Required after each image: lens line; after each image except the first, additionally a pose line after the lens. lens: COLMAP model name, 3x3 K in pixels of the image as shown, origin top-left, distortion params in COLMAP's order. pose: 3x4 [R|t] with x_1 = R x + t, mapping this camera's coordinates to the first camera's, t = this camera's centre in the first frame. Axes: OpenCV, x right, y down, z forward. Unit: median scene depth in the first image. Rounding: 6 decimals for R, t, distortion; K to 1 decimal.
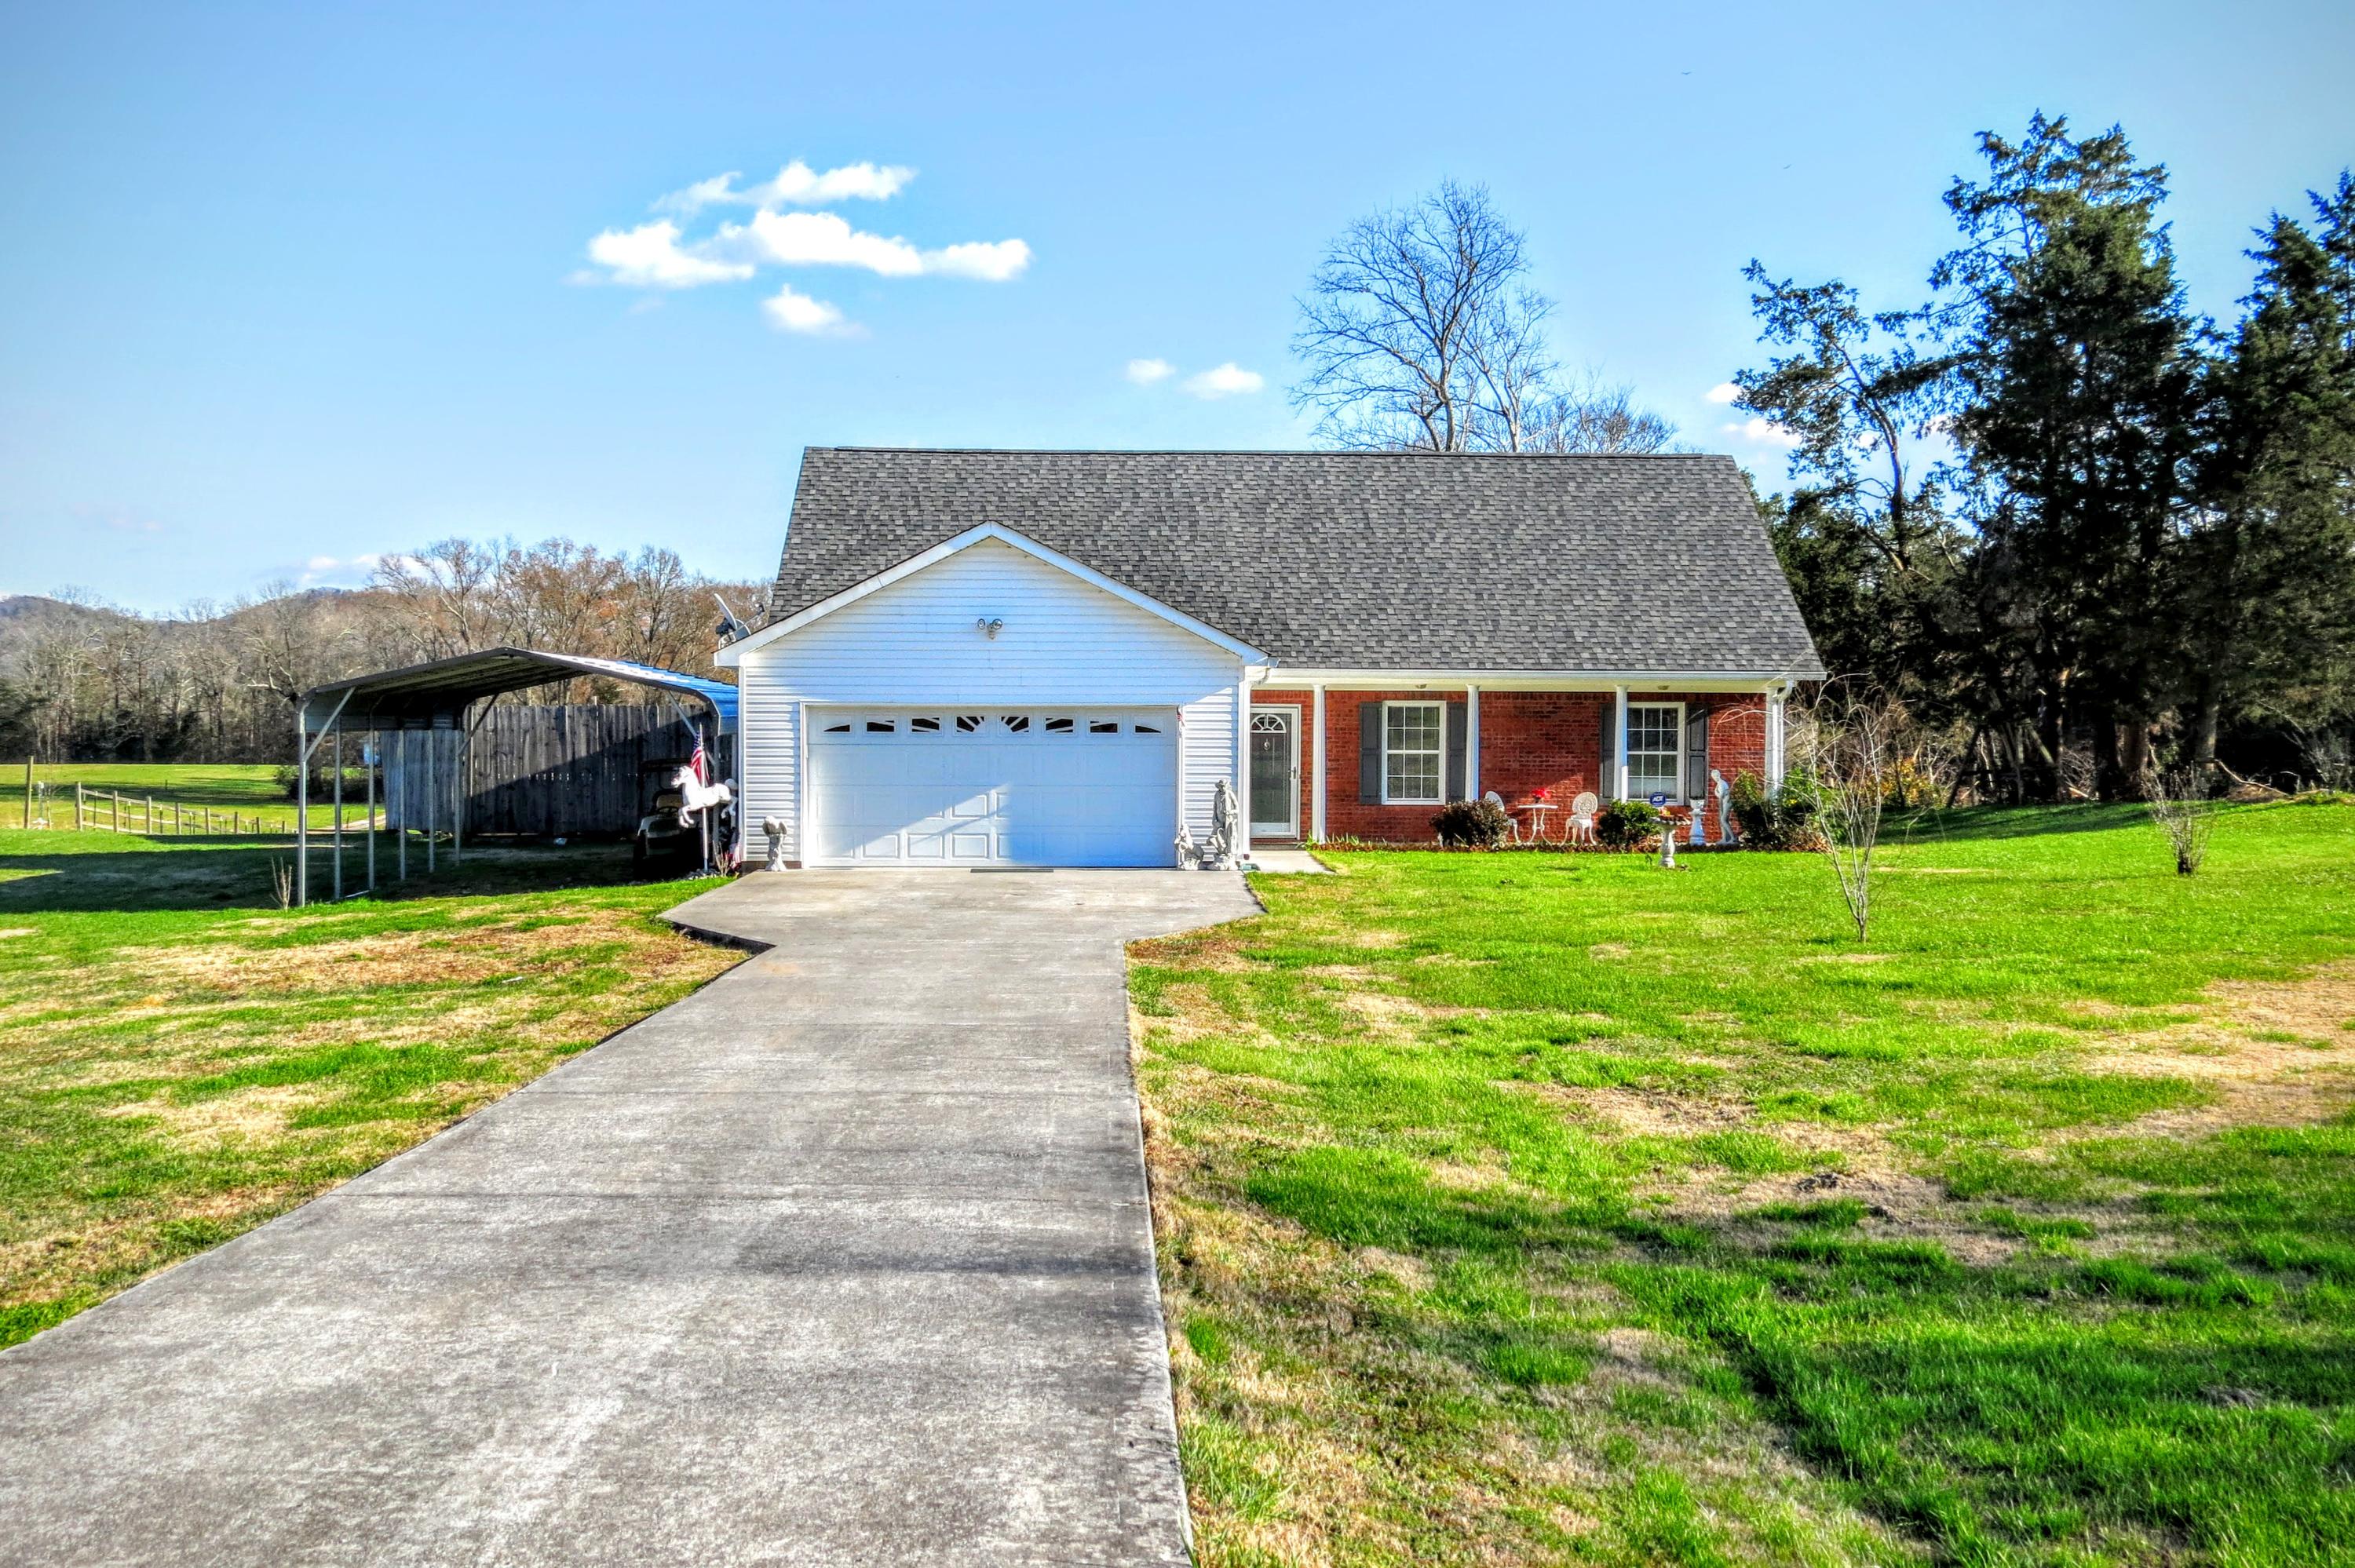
lens RADIAL K [[2335.1, 0, 1165.5], [0, 2335.1, 783.4], [0, 0, 1]] dist [-0.035560, 0.000000]
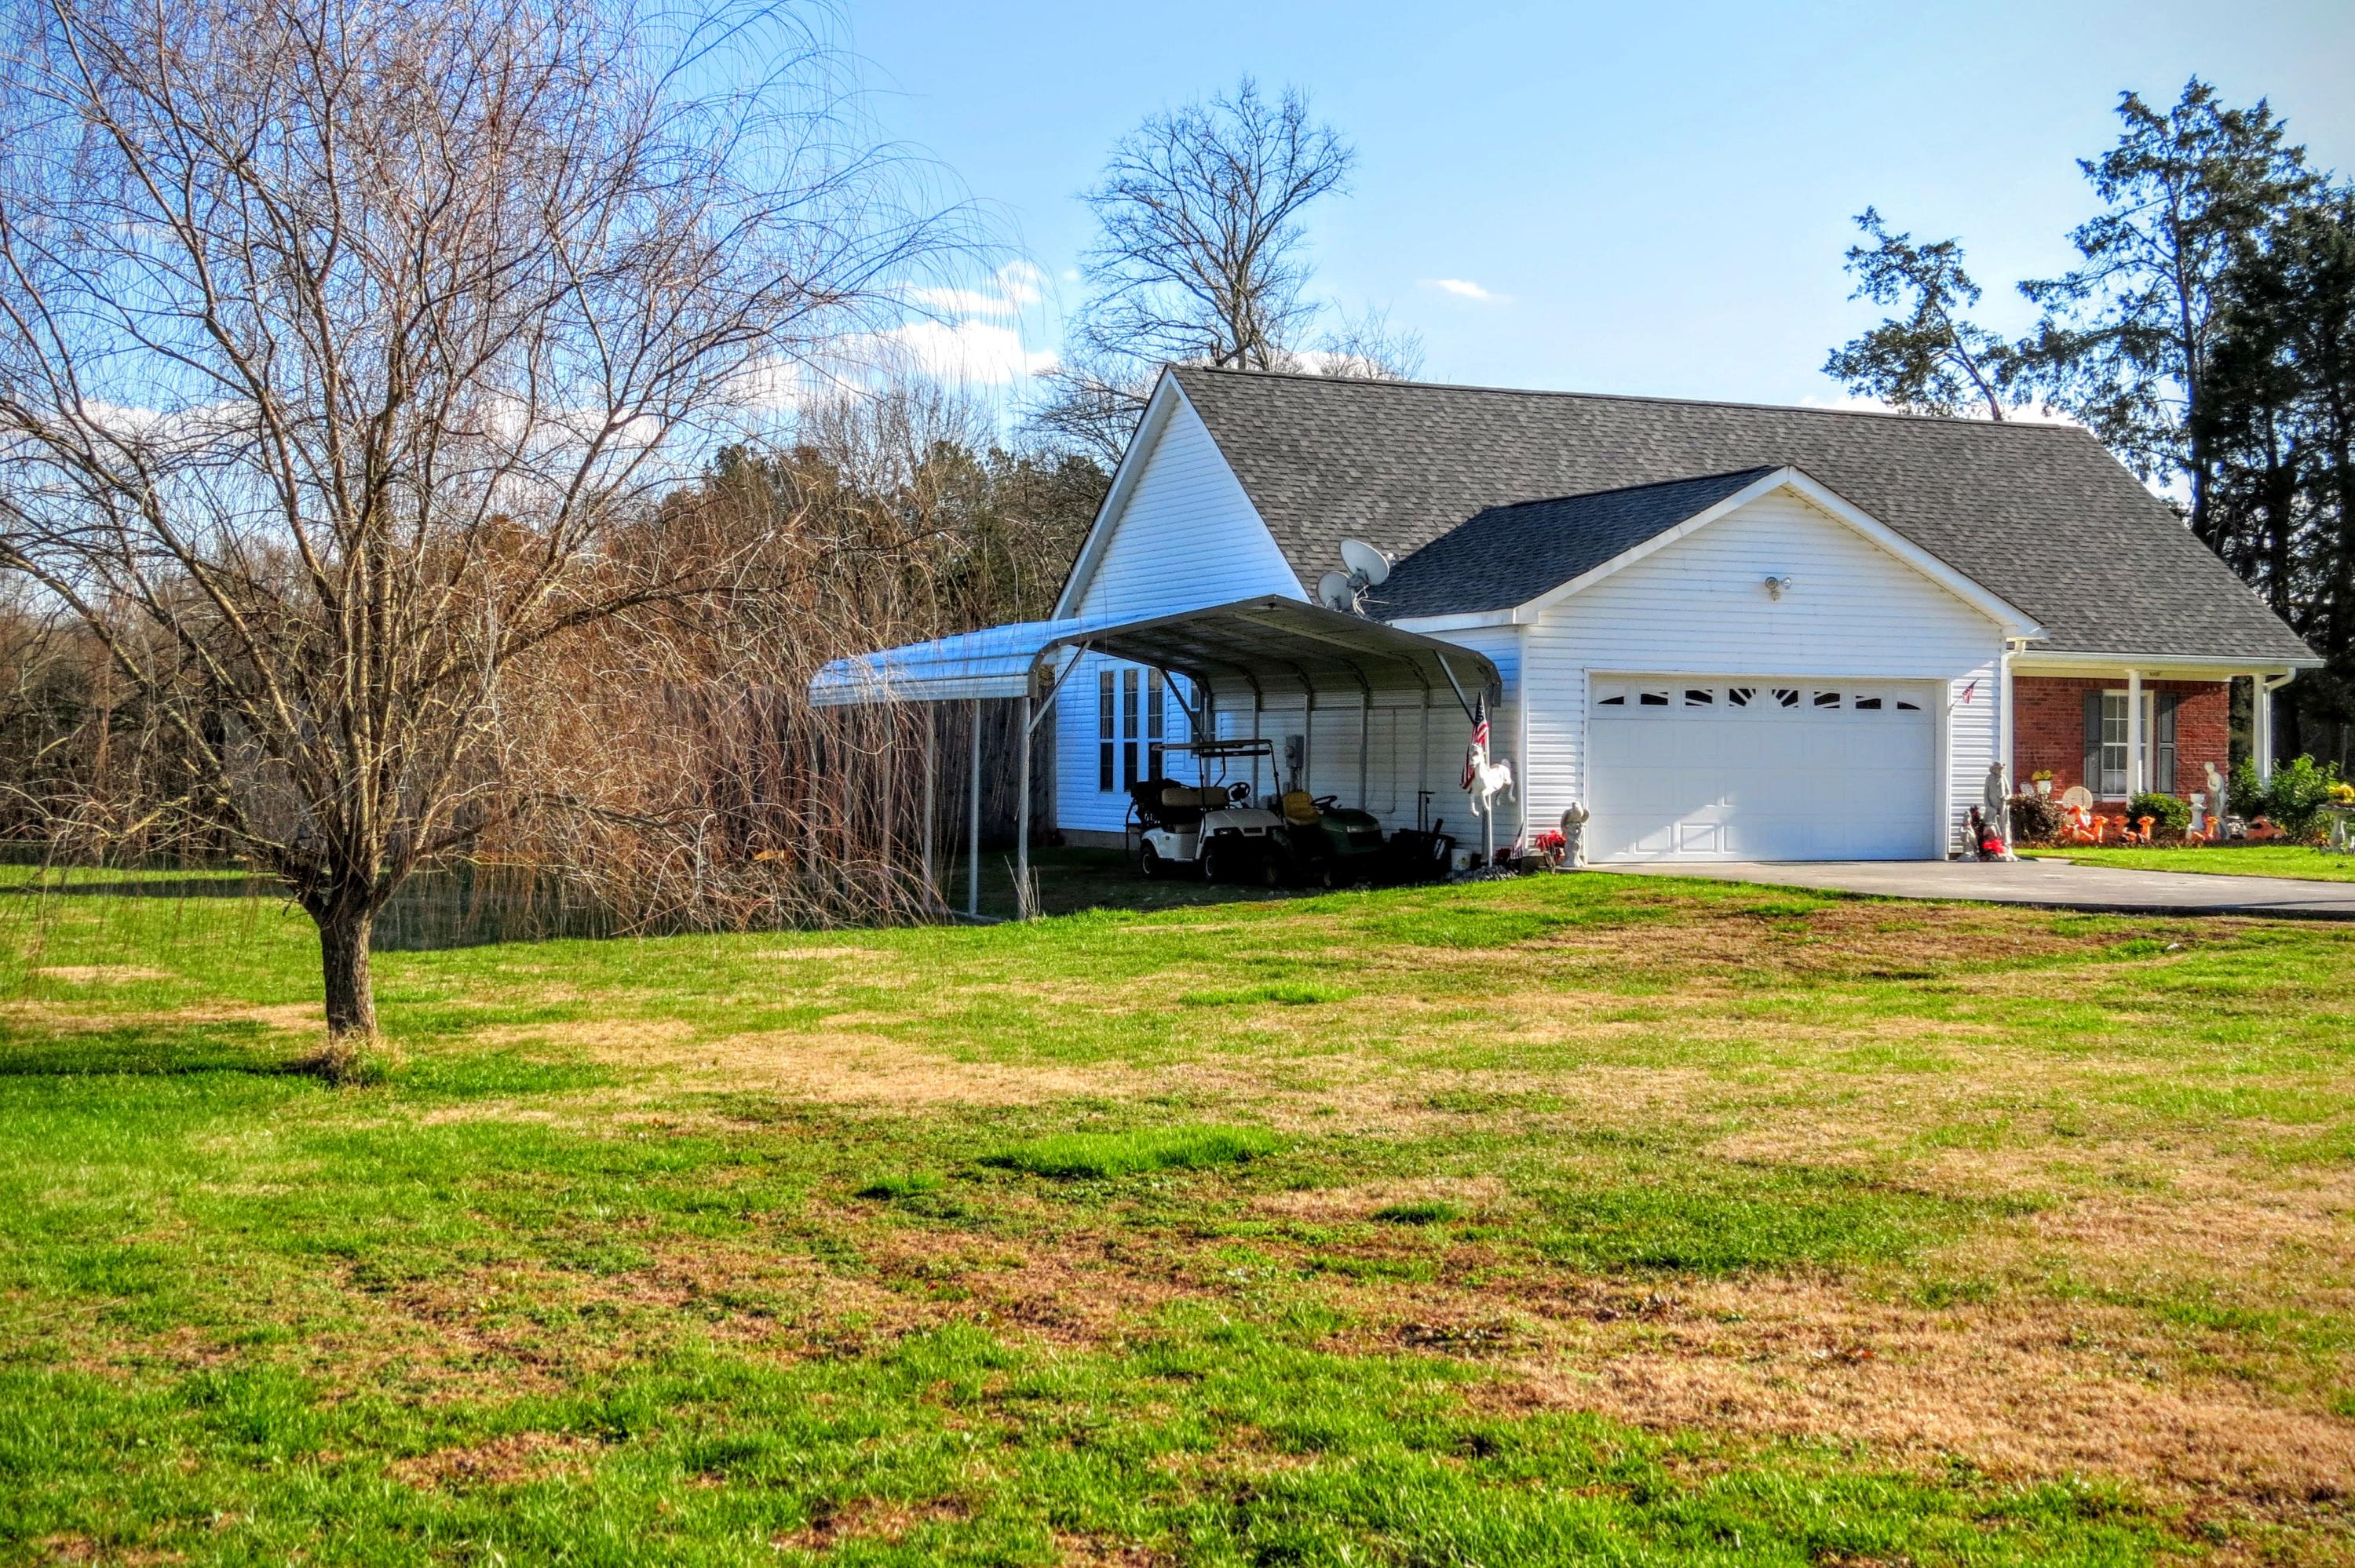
lens RADIAL K [[3006.6, 0, 1184.0], [0, 3006.6, 779.7], [0, 0, 1]] dist [-0.043933, 0.000000]
pose [[0.930542, 0.002378, 0.366178, -0.561893], [0.004386, 0.999835, -0.017638, 0.019656], [-0.366159, 0.018019, 0.930378, 0.031550]]
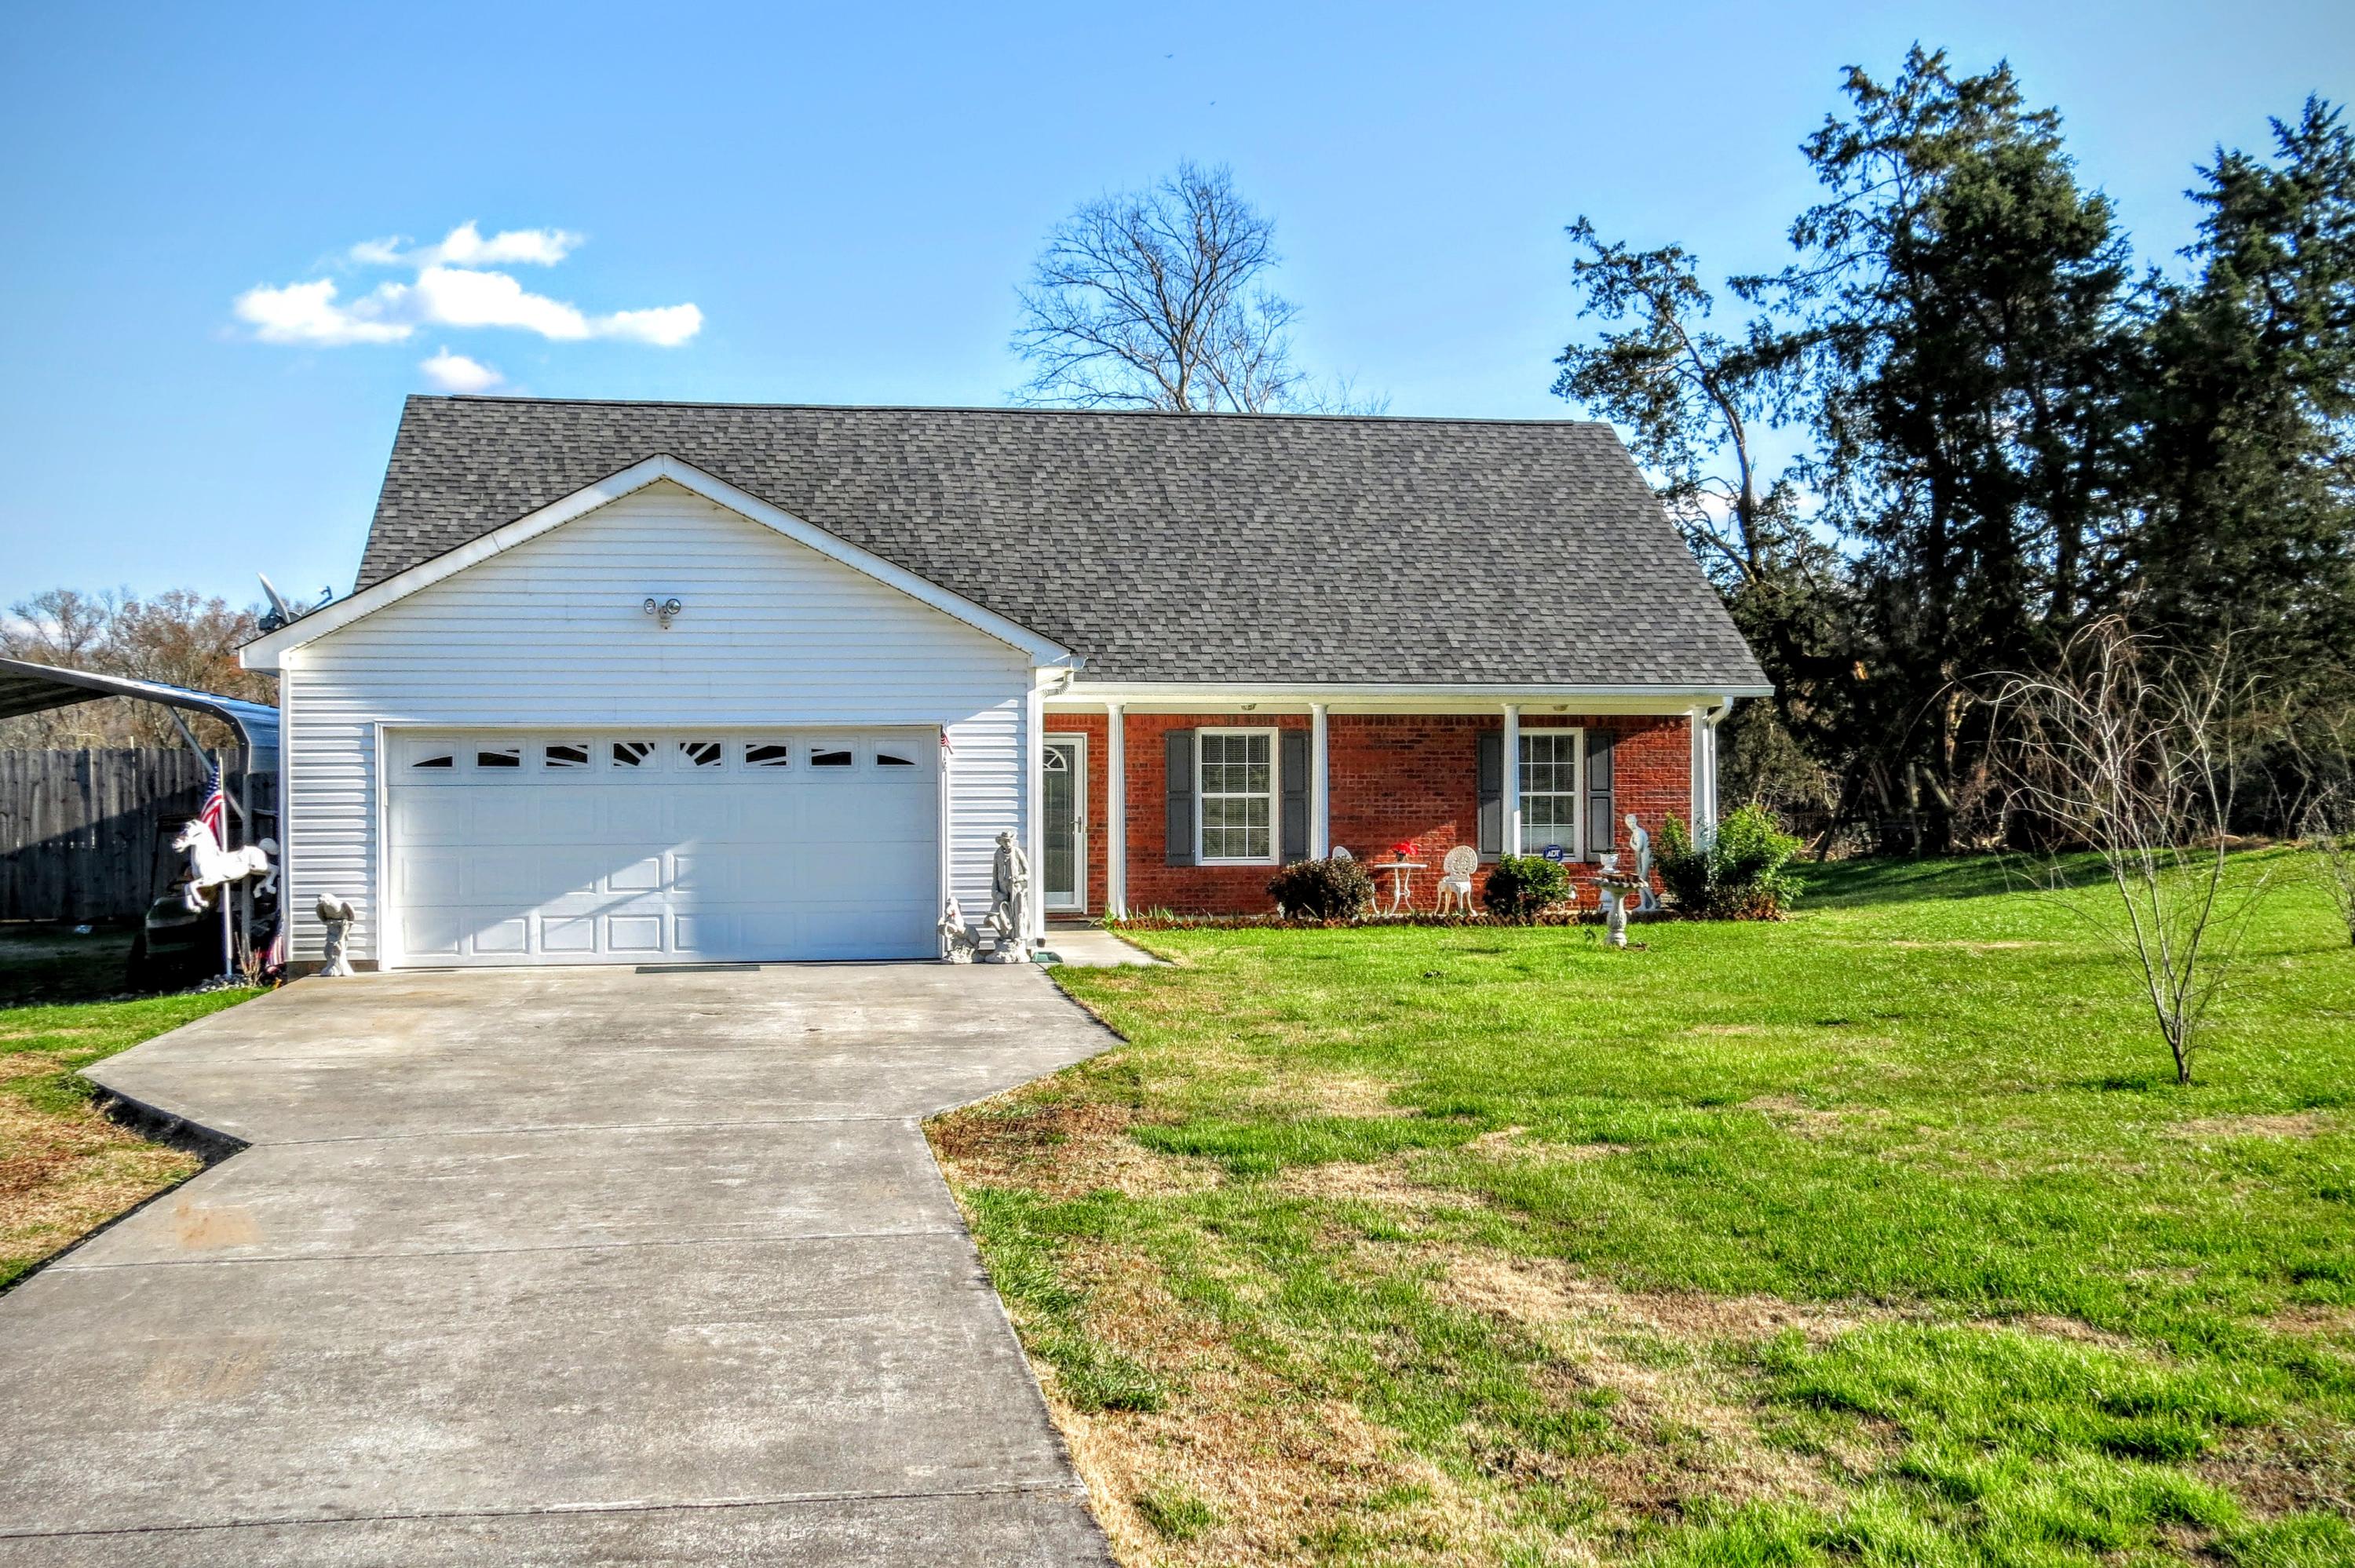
lens RADIAL K [[2335.1, 0, 1164.1], [0, 2335.1, 790.7], [0, 0, 1]] dist [-0.035560, 0.000000]
pose [[0.990605, -0.008637, 0.136480, -0.019122], [0.012091, 0.999627, -0.024500, 0.003105], [-0.136217, 0.025920, 0.990340, 0.251168]]
